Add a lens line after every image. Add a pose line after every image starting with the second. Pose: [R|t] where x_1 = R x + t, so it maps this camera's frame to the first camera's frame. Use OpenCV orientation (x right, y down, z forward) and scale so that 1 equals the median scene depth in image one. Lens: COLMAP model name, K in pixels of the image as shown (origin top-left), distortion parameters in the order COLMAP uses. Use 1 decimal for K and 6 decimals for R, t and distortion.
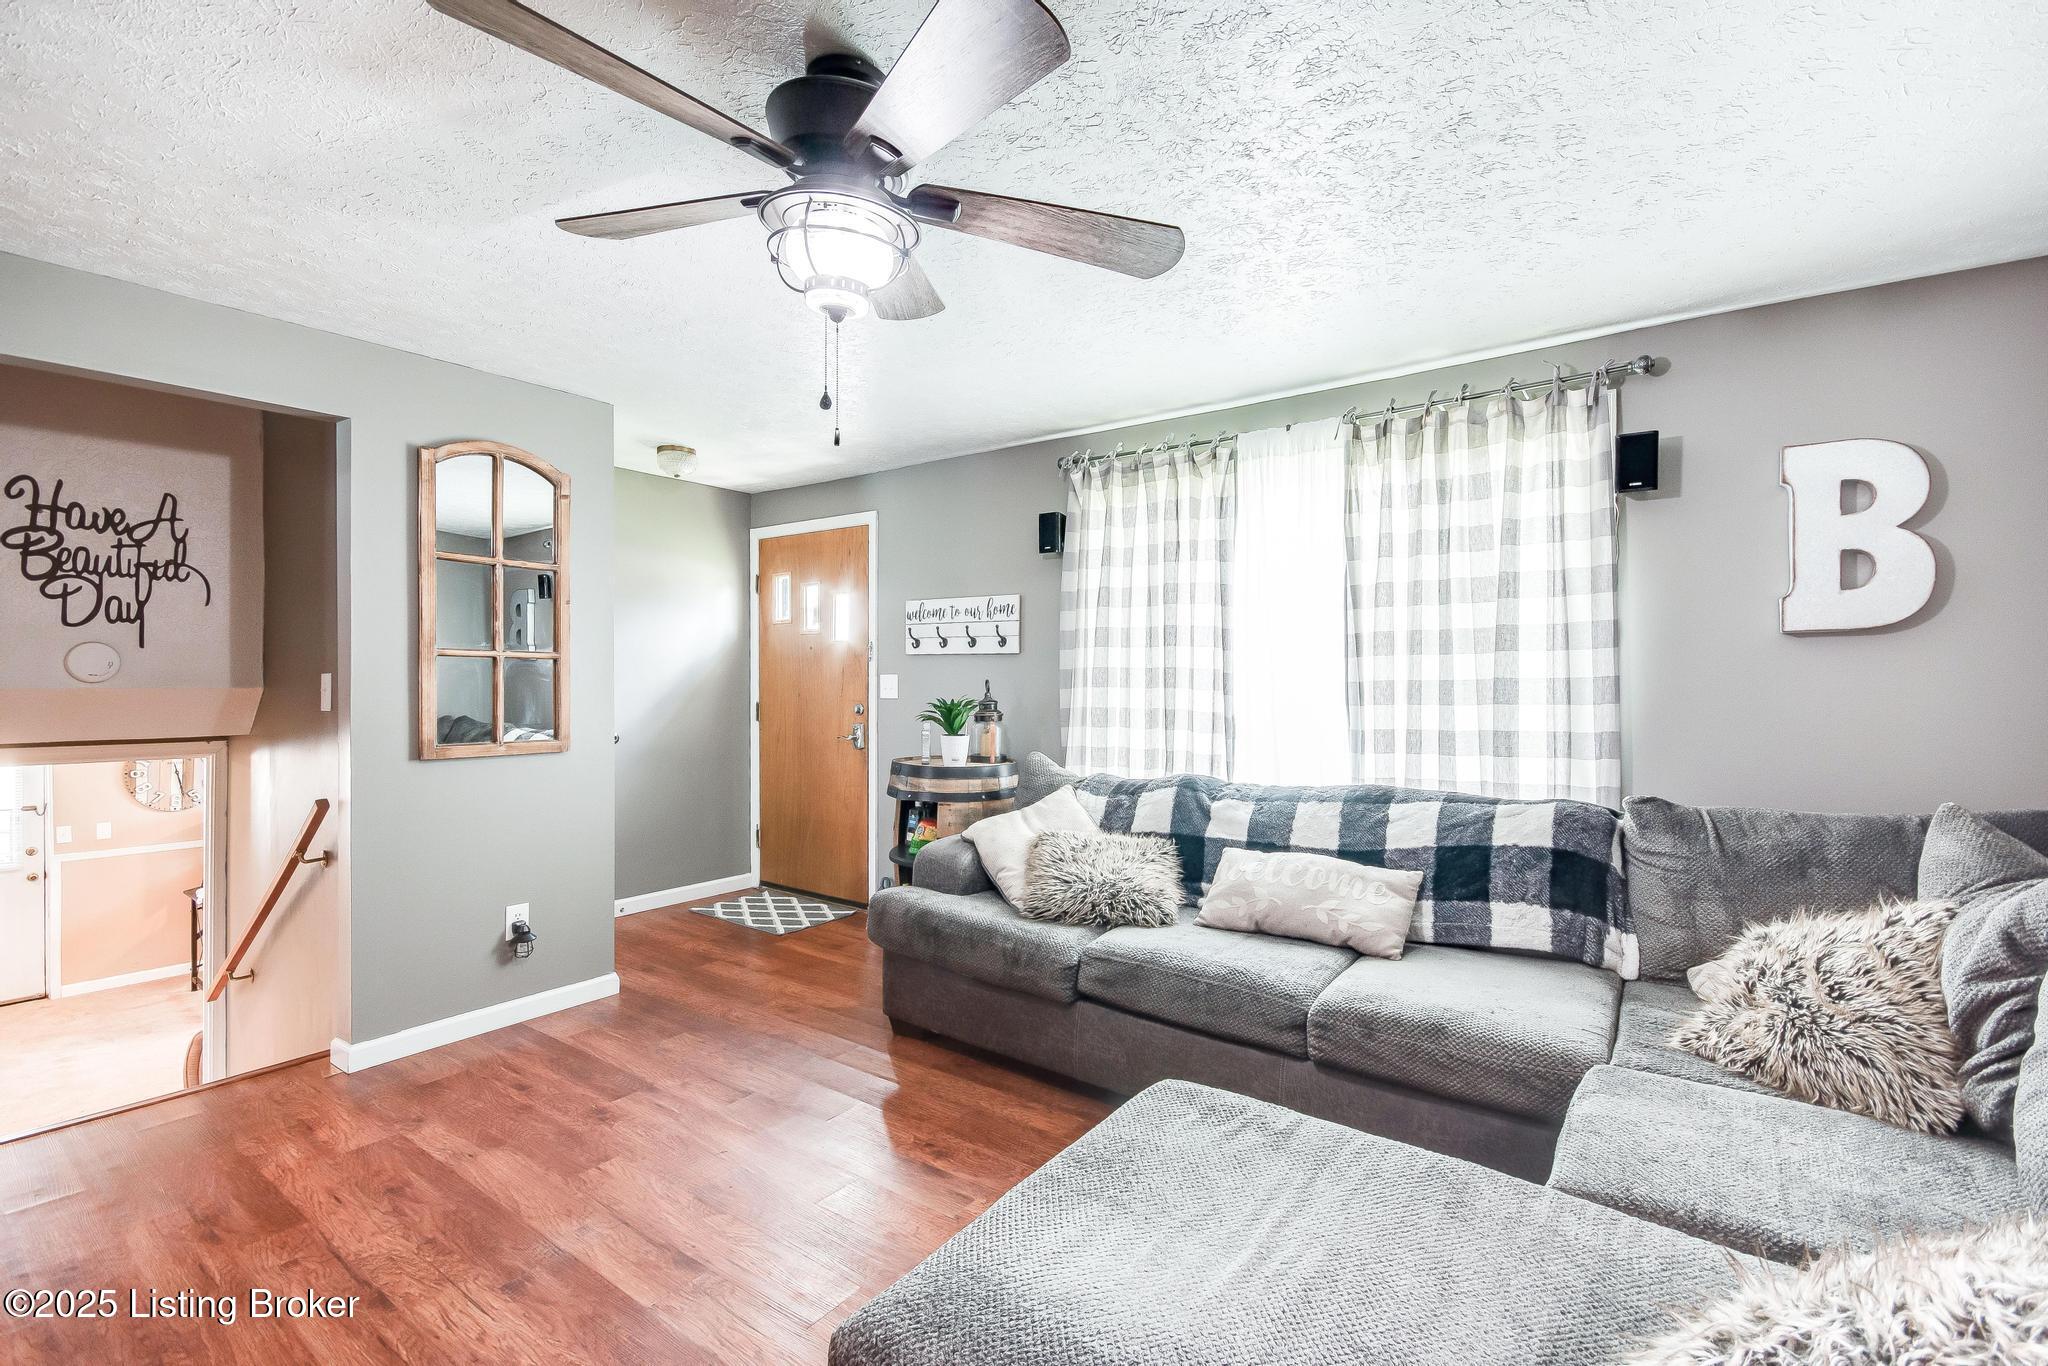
lens RADIAL K [[910.0, 0, 1044.8], [0, 910.0, 687.3], [0, 0, 1]] dist [0.010044, -0.011040]
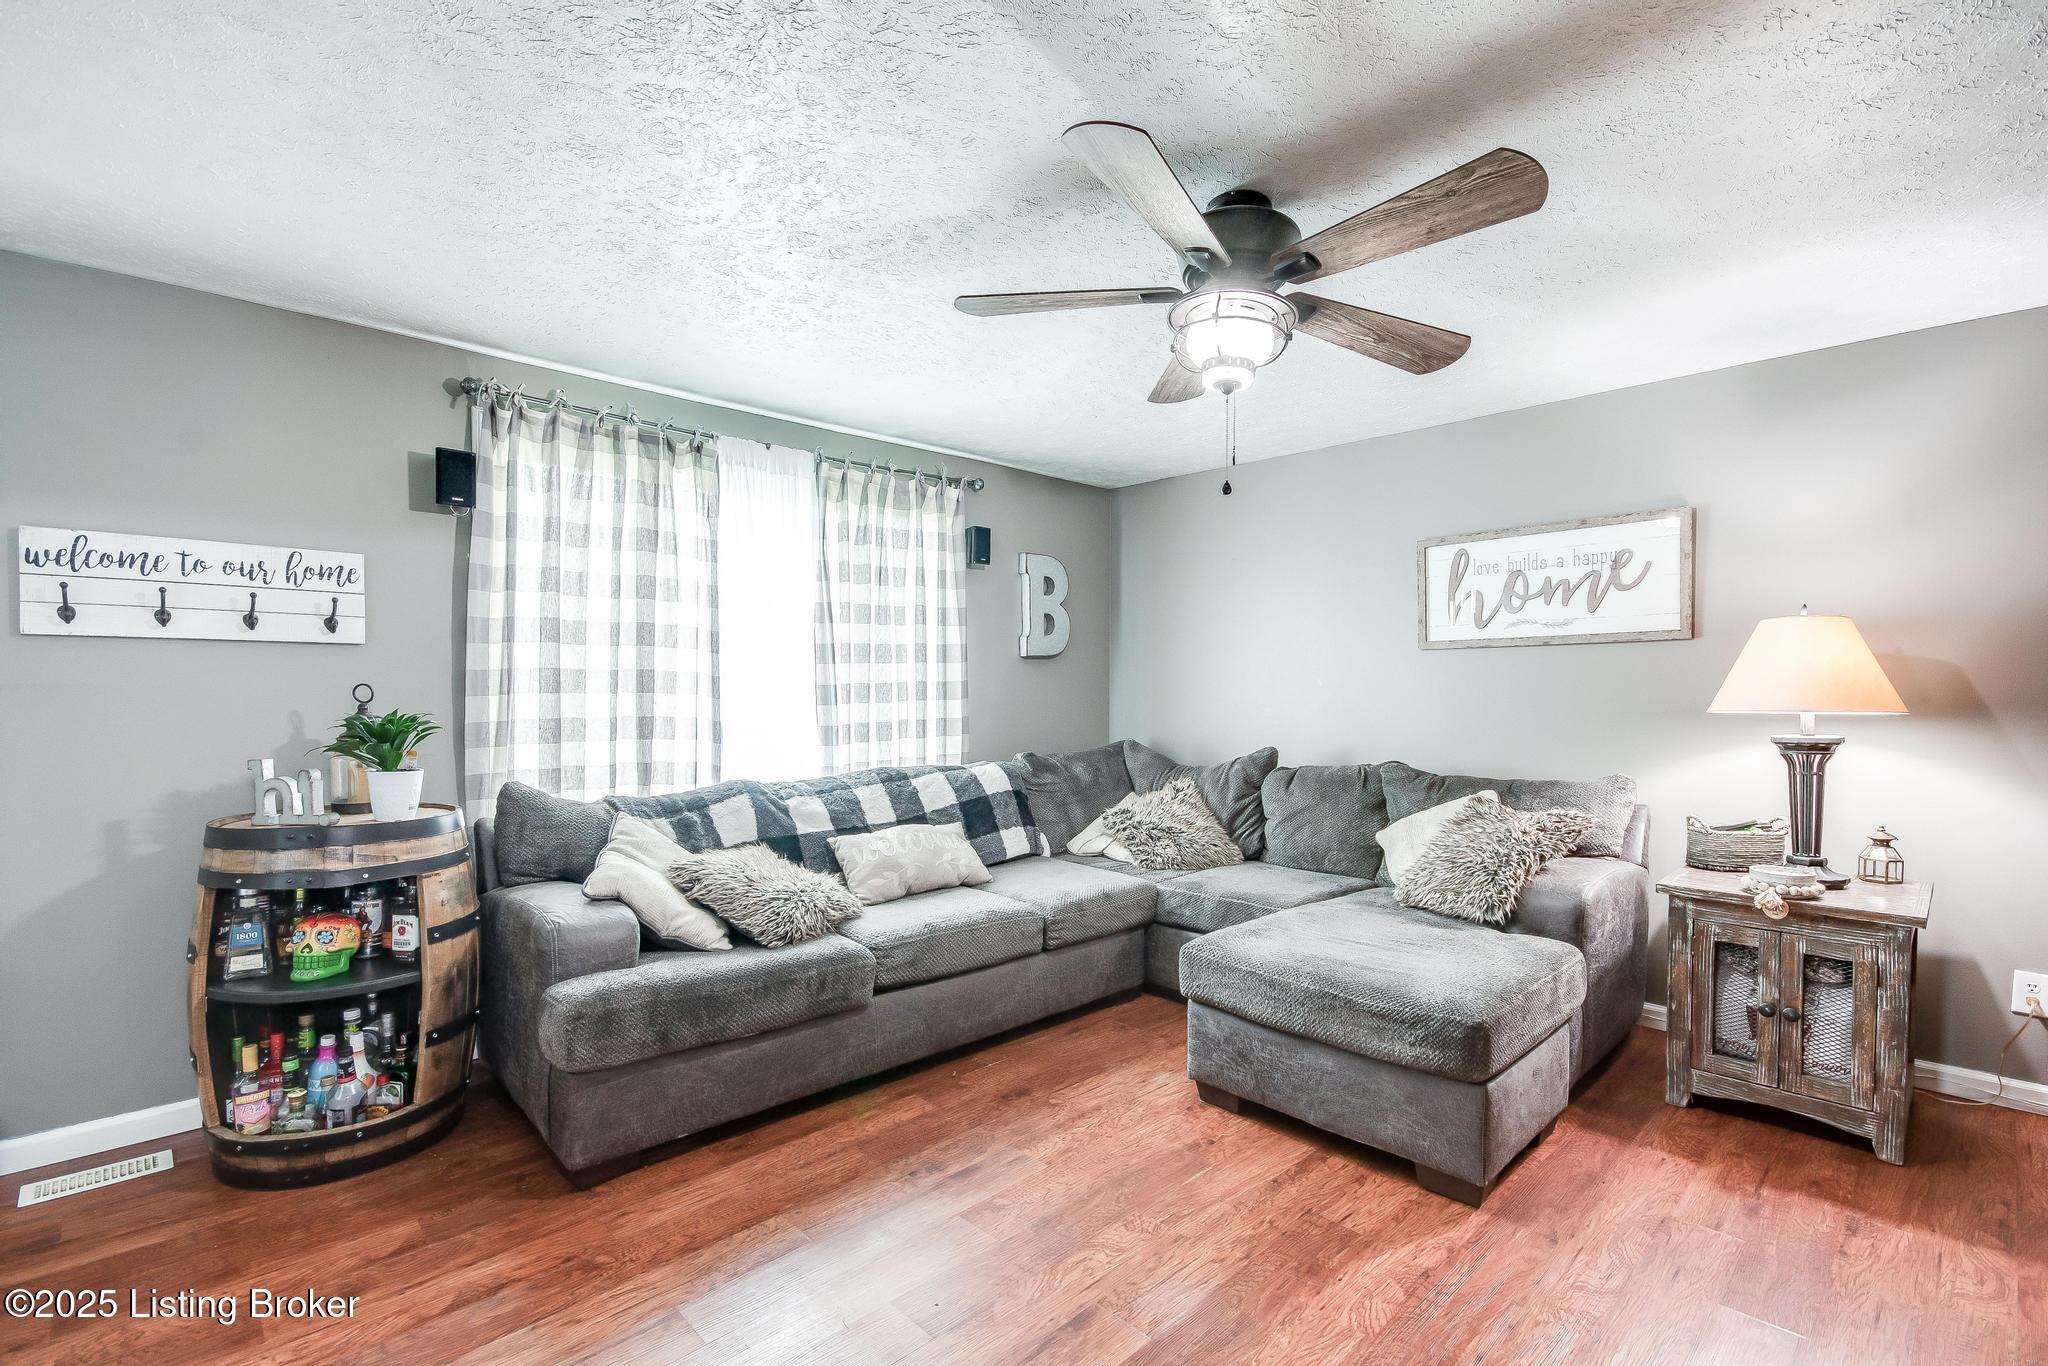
lens RADIAL K [[910.0, 0, 977.2], [0, 910.0, 711.5], [0, 0, 1]] dist [0.010044, -0.011040]
pose [[0.228760, -0.032342, 0.972945, -0.775884], [0.007110, 0.999477, 0.031552, -0.007094], [-0.973457, -0.000300, 0.228870, 0.552945]]
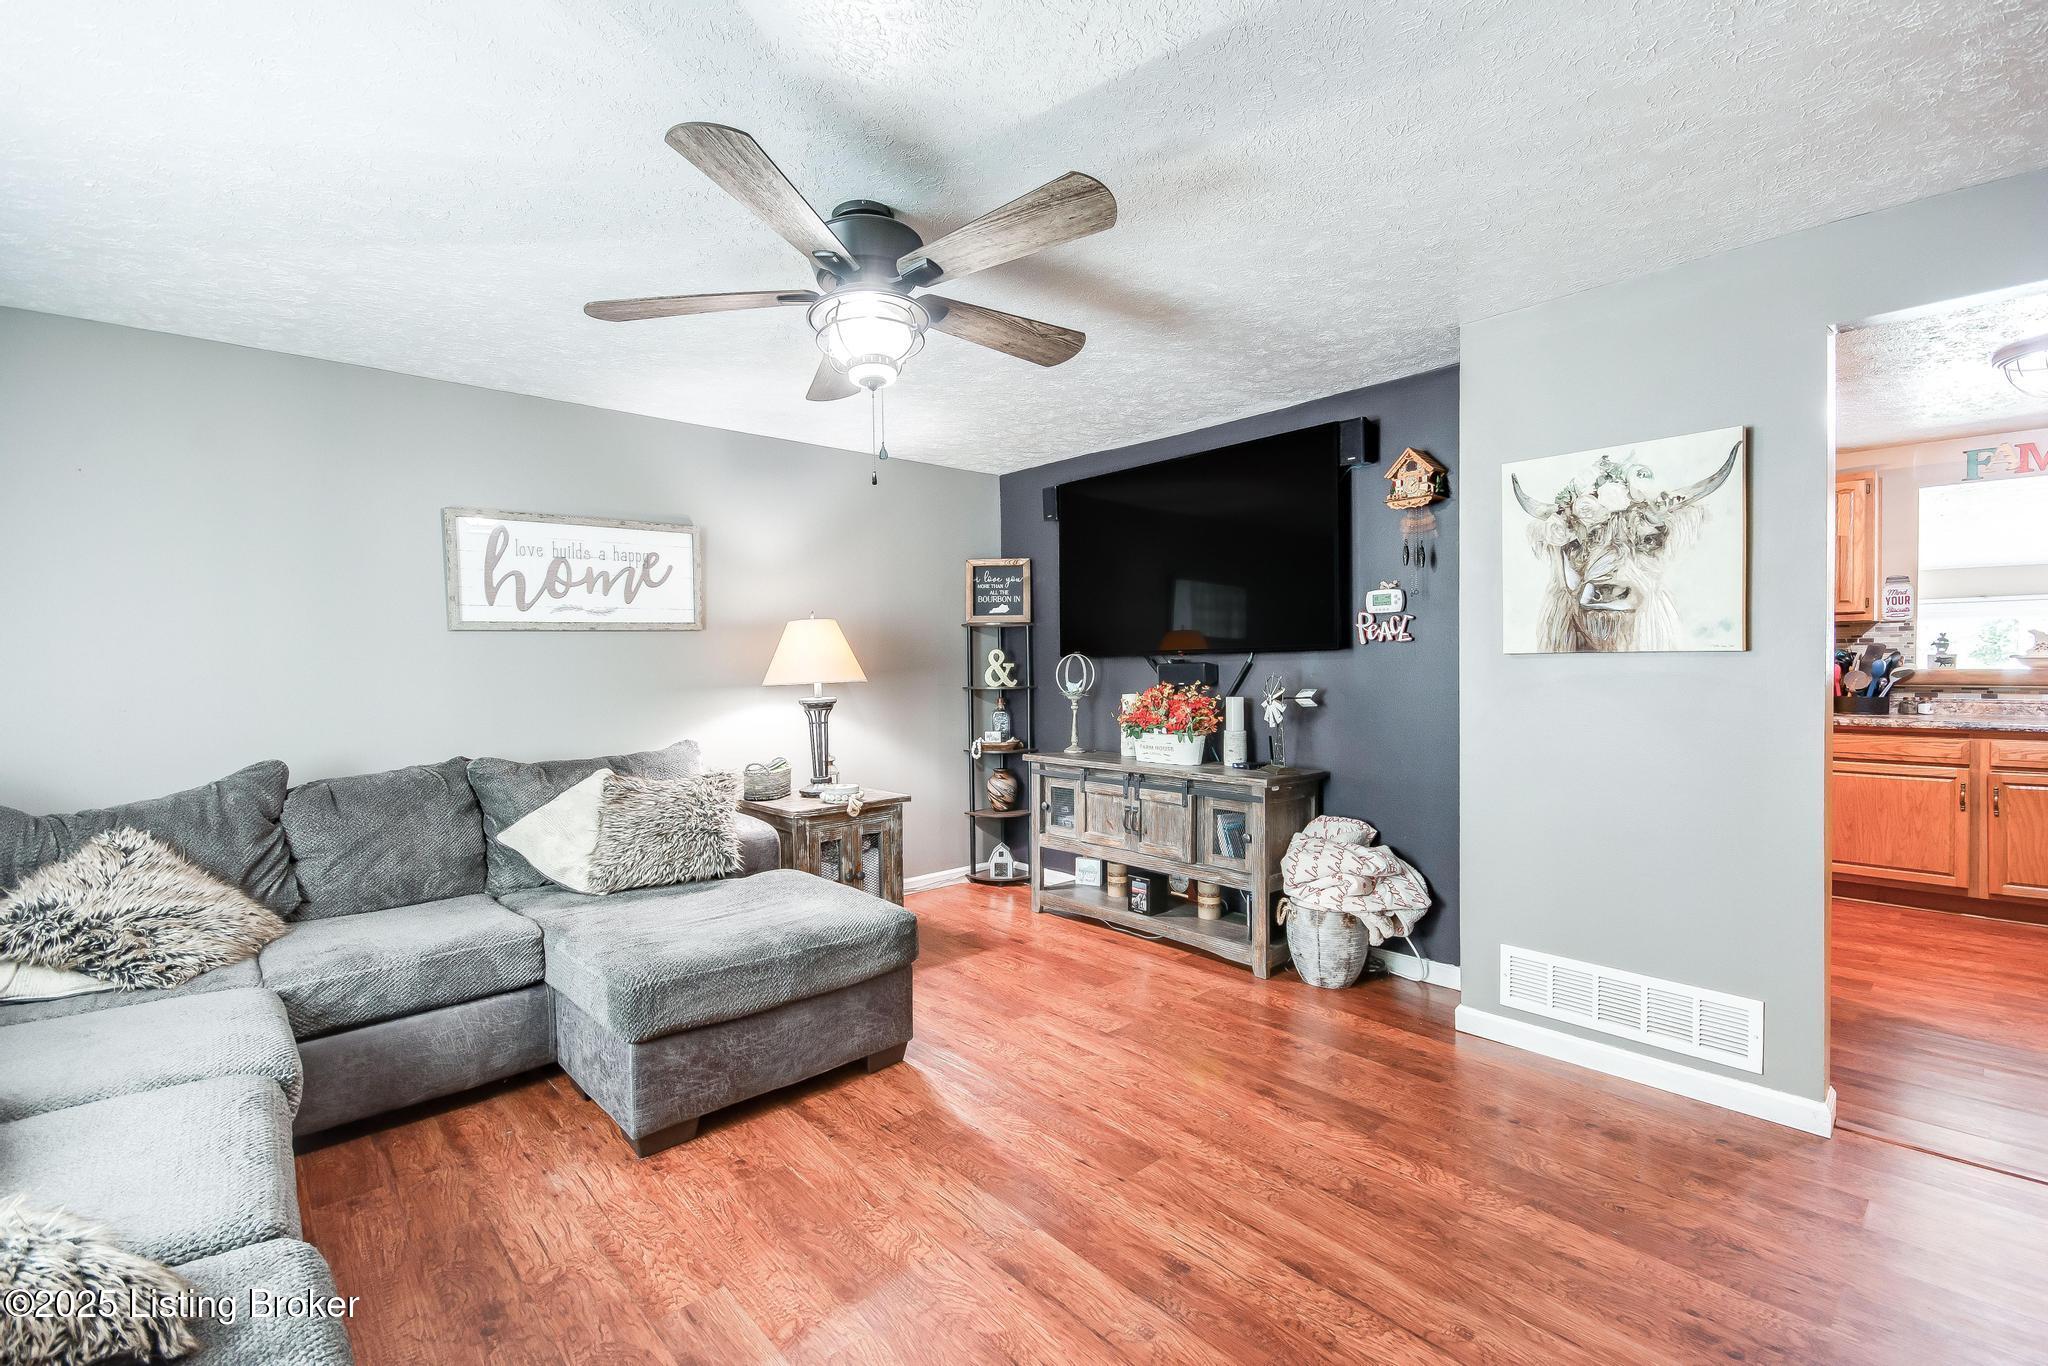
lens RADIAL K [[910.0, 0, 1063.0], [0, 910.0, 685.5], [0, 0, 1]] dist [0.010044, -0.011040]
pose [[-0.978277, 0.004087, 0.207262, -0.393432], [0.011592, 0.999320, 0.035008, -0.010793], [-0.206978, 0.036650, -0.977659, 1.157332]]
